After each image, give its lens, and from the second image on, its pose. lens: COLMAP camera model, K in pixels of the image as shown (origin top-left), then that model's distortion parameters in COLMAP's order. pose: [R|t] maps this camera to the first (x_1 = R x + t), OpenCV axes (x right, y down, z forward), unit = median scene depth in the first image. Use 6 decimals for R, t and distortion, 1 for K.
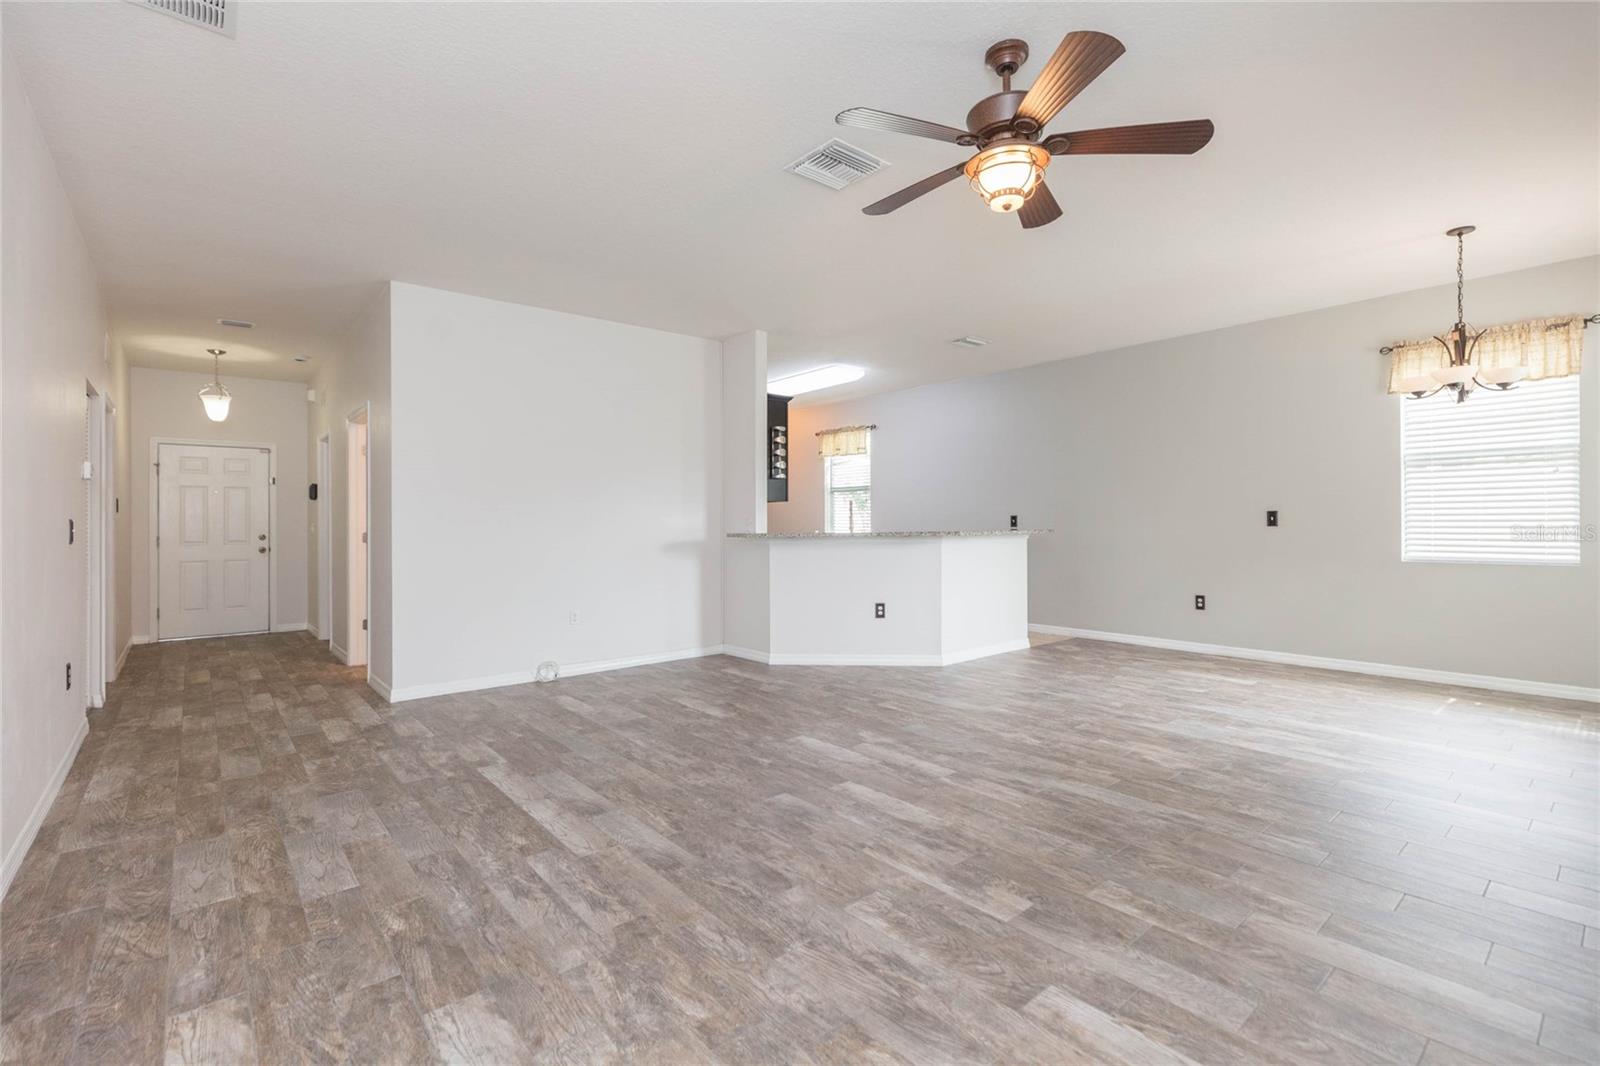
lens RADIAL K [[749.3, 0, 828.4], [0, 749.3, 515.2], [0, 0, 1]] dist [0.003817, 0.000972]
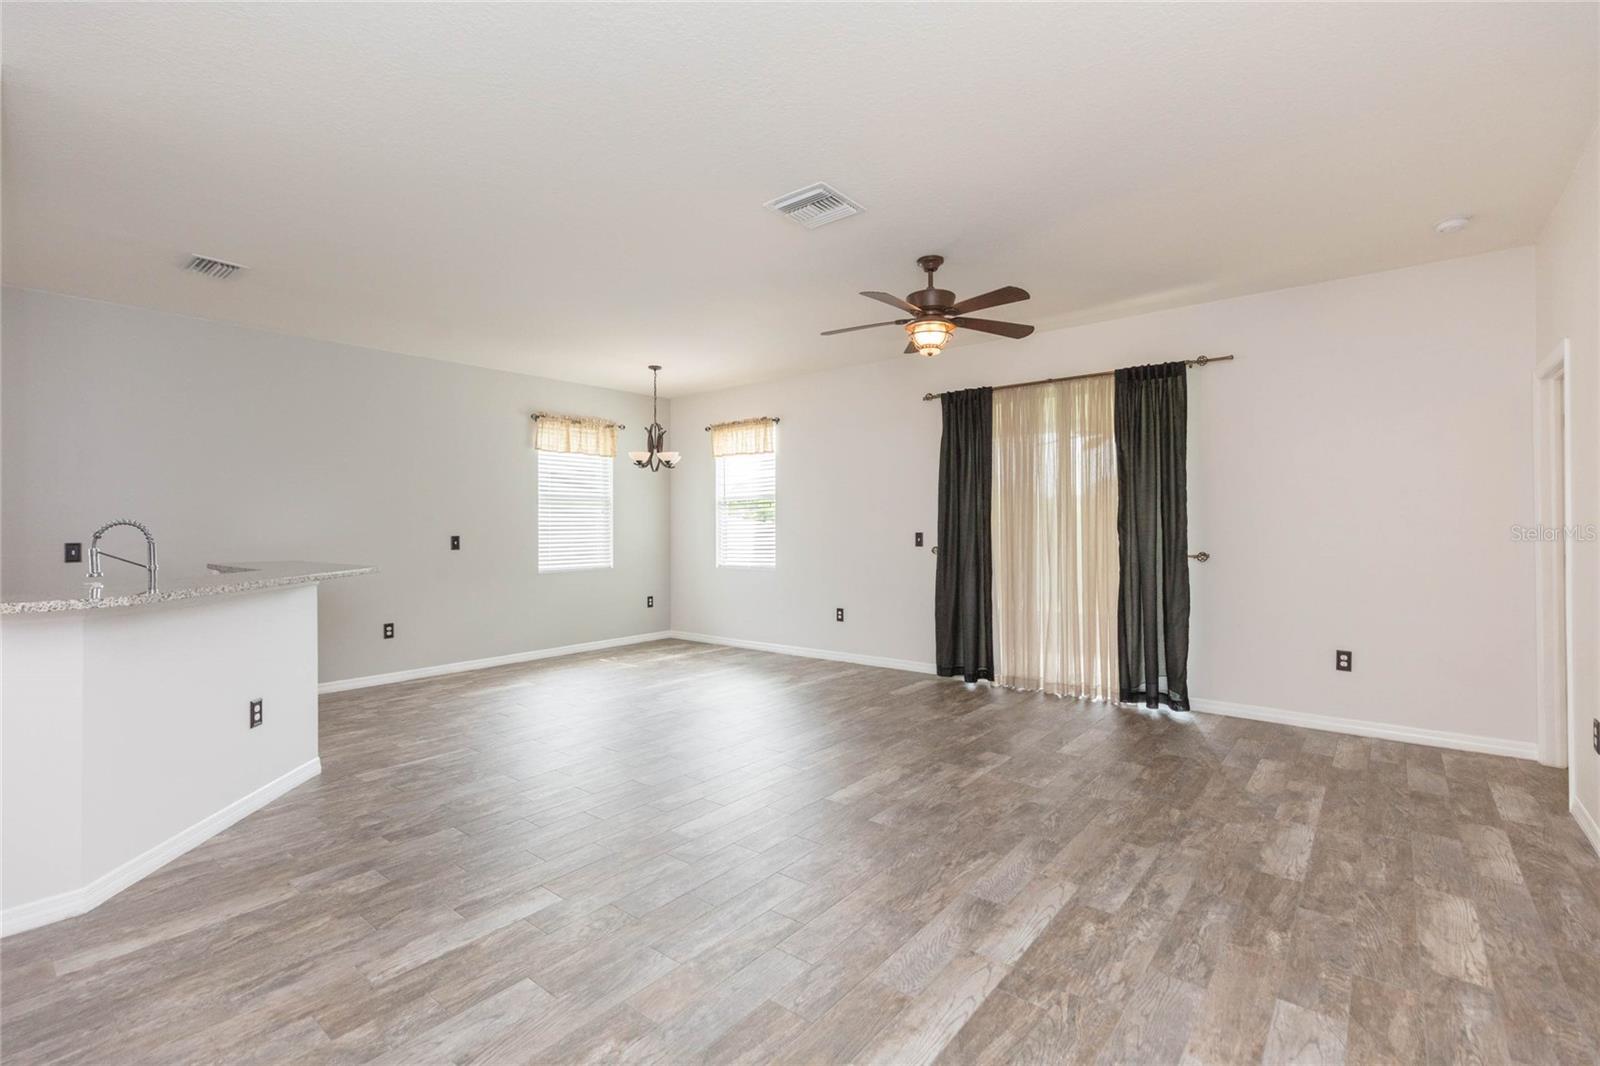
lens RADIAL K [[719.2, 0, 799.0], [0, 719.2, 528.6], [0, 0, 1]] dist [0.008888, 0.000010]
pose [[-0.180131, 0.005314, 0.983628, -1.299719], [-0.002826, 0.999978, -0.005920, -0.027546], [-0.983639, -0.003846, -0.180112, 1.637949]]
